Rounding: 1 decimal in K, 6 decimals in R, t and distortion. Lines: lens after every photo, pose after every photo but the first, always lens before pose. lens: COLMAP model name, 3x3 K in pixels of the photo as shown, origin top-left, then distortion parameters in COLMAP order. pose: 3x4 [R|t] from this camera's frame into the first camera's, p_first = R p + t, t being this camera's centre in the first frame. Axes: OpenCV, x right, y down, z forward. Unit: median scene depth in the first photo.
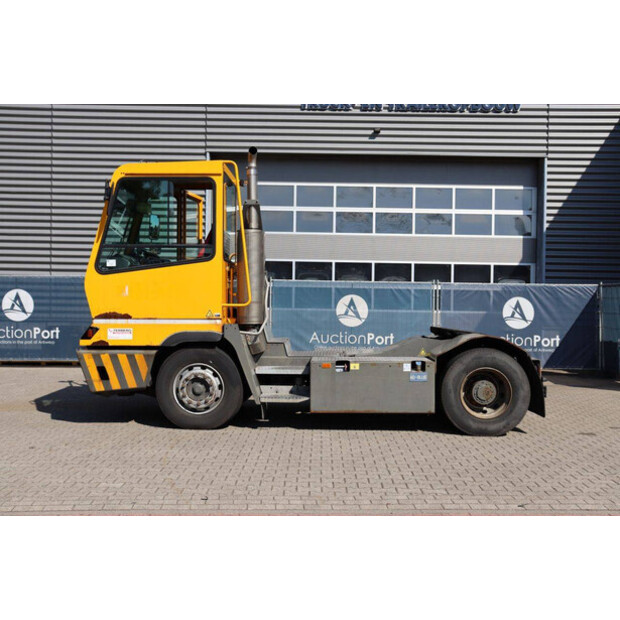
lens RADIAL K [[766.0, 0, 310.9], [0, 766.0, 309.9], [0, 0, 1]] dist [0.002861, 0.042254]
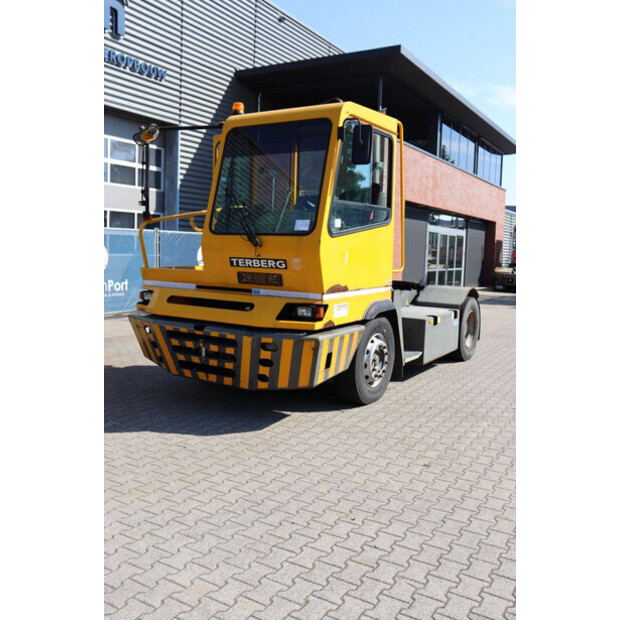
lens RADIAL K [[592.9, 0, 308.0], [0, 592.9, 302.6], [0, 0, 1]] dist [-0.135601, 0.236308]
pose [[0.509757, -0.077510, 0.856819, -0.811301], [-0.019098, 0.994668, 0.101342, -0.040608], [-0.860106, -0.068023, 0.505559, 0.709341]]
